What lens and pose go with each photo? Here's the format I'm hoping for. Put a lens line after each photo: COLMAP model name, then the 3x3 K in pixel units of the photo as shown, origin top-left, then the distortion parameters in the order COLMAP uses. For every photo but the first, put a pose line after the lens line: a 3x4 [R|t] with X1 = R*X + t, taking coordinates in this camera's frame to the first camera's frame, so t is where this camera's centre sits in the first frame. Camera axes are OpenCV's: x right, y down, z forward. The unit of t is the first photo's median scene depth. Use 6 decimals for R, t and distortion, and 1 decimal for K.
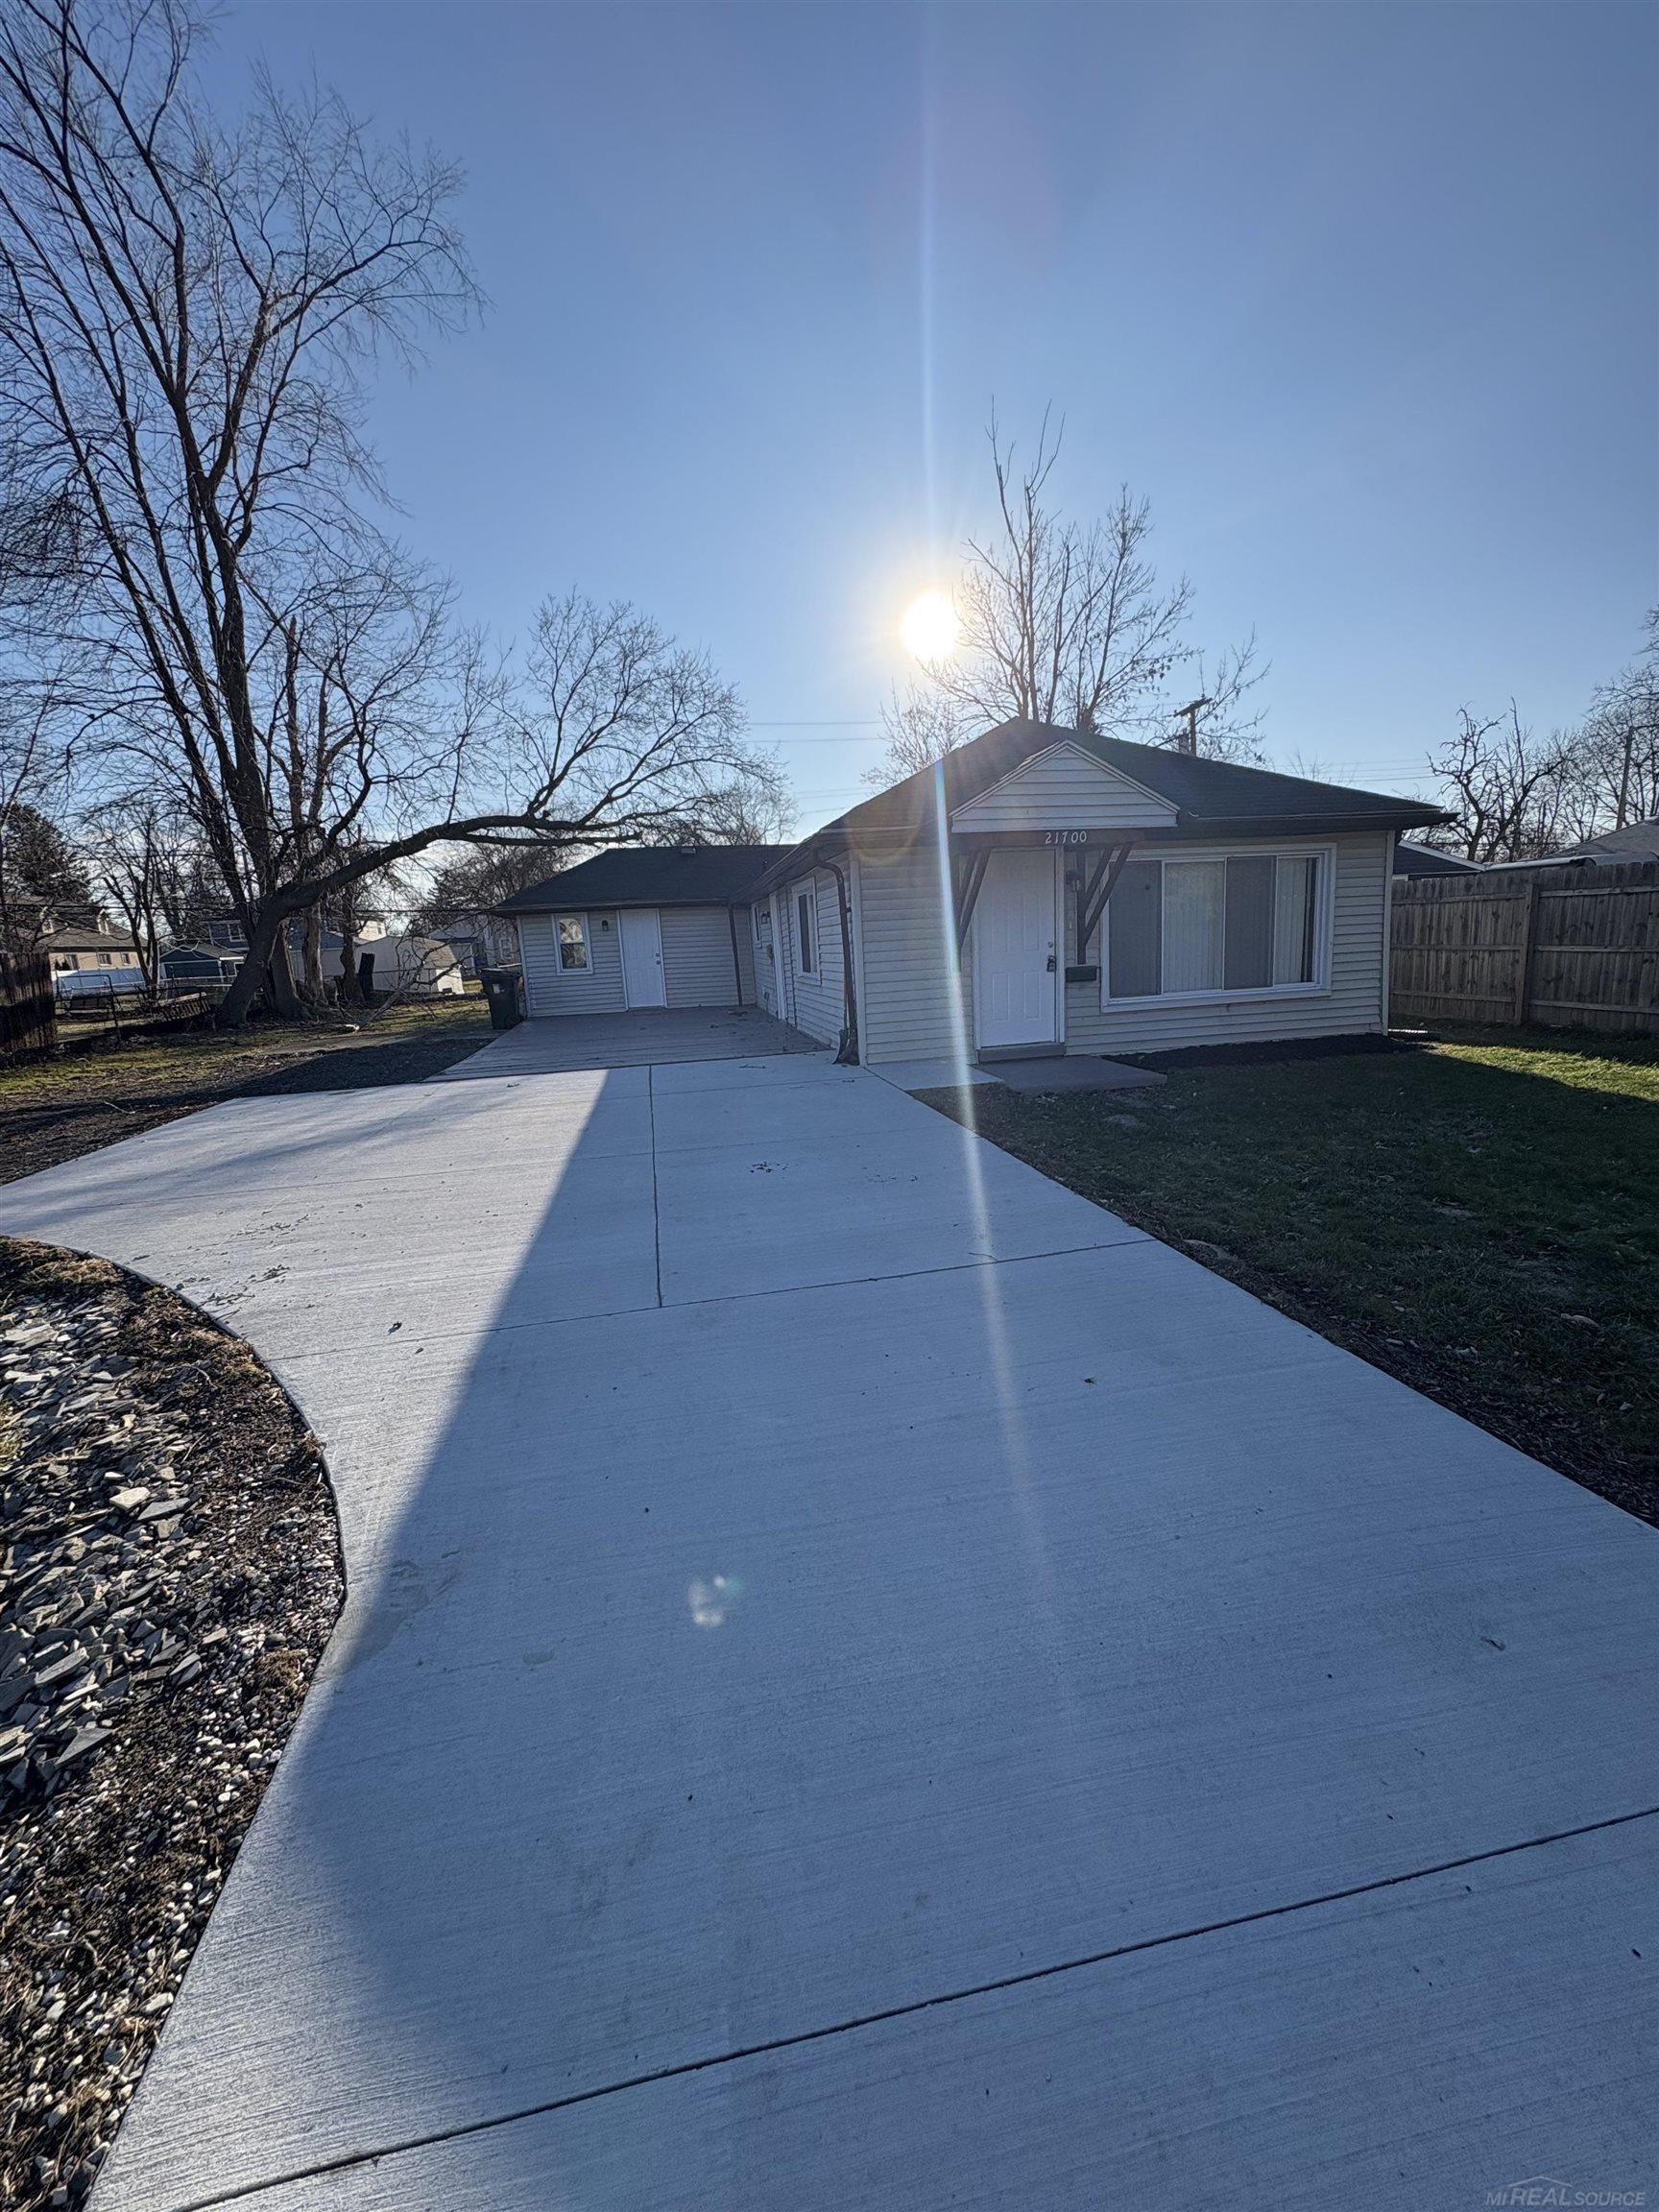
lens RADIAL K [[878.4, 0, 829.8], [0, 878.4, 1105.9], [0, 0, 1]] dist [0.000641, -0.000136]
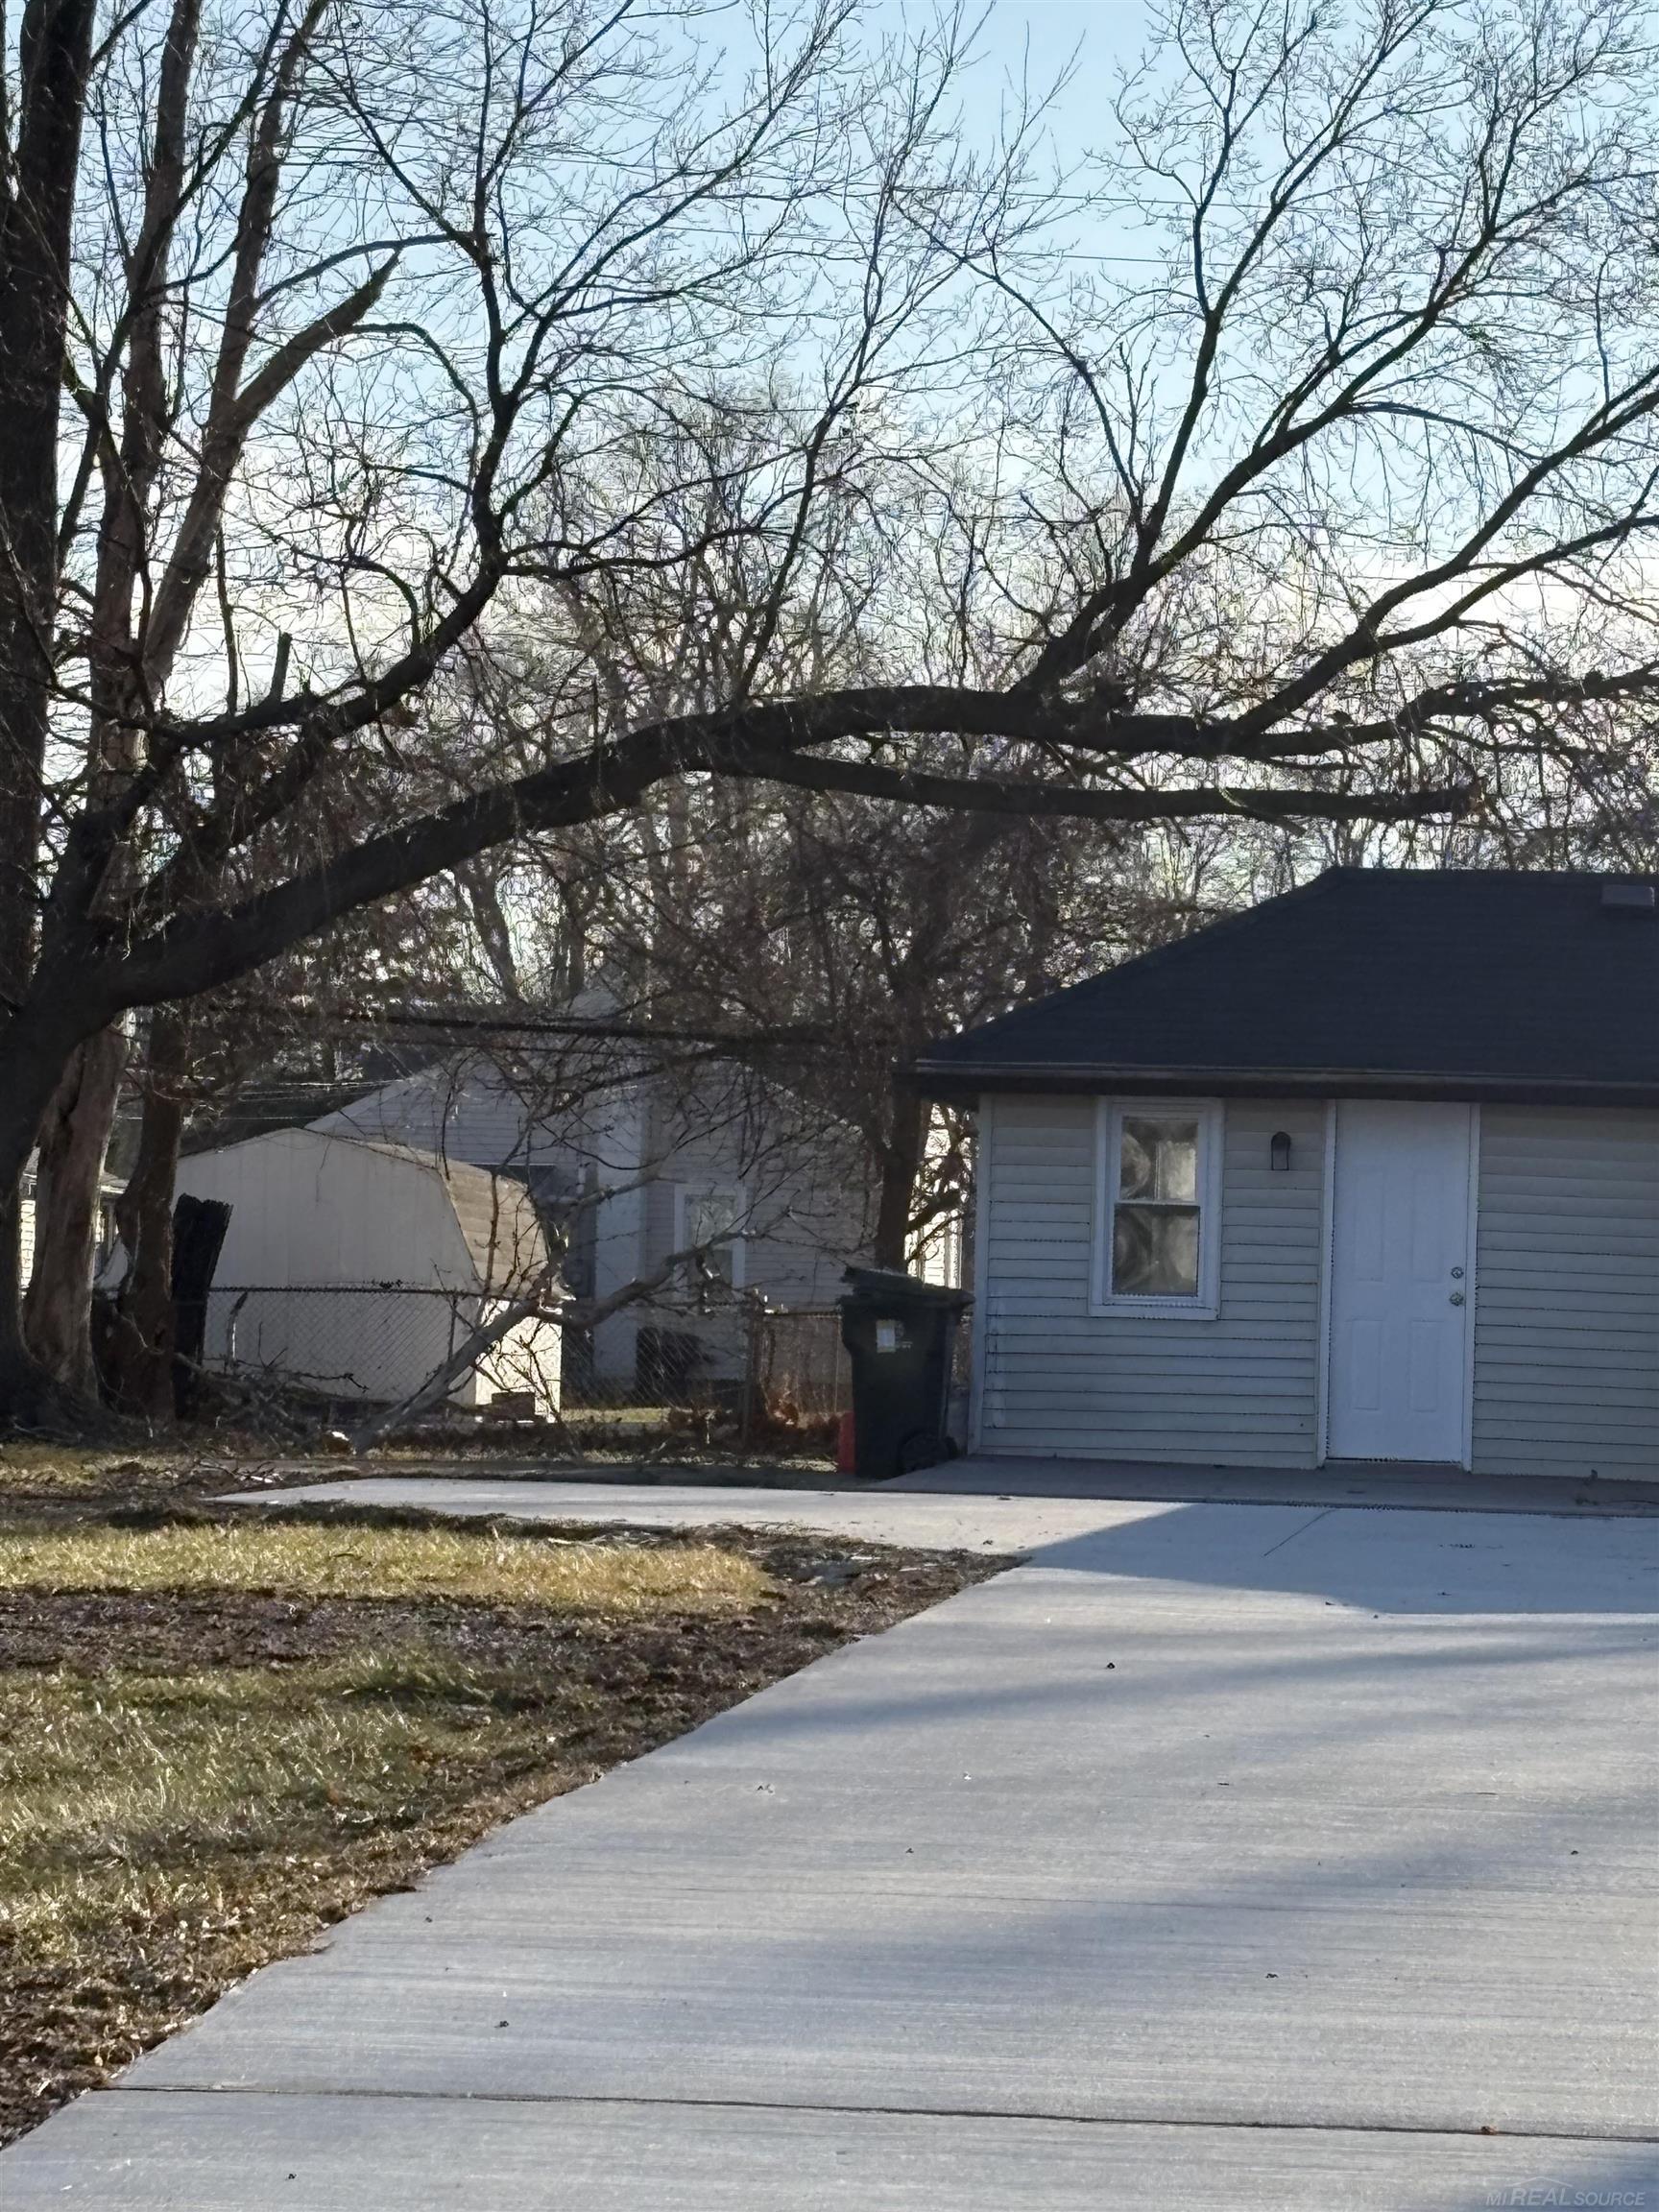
lens RADIAL K [[7573.0, 0, 830.3], [0, 7573.0, 1085.6], [0, 0, 1]] dist [0.292150, 0.000000]
pose [[0.949740, 0.069799, -0.305160, 0.253694], [-0.134806, 0.970998, -0.197459, 0.199837], [0.282527, 0.228672, 0.931605, -0.956271]]
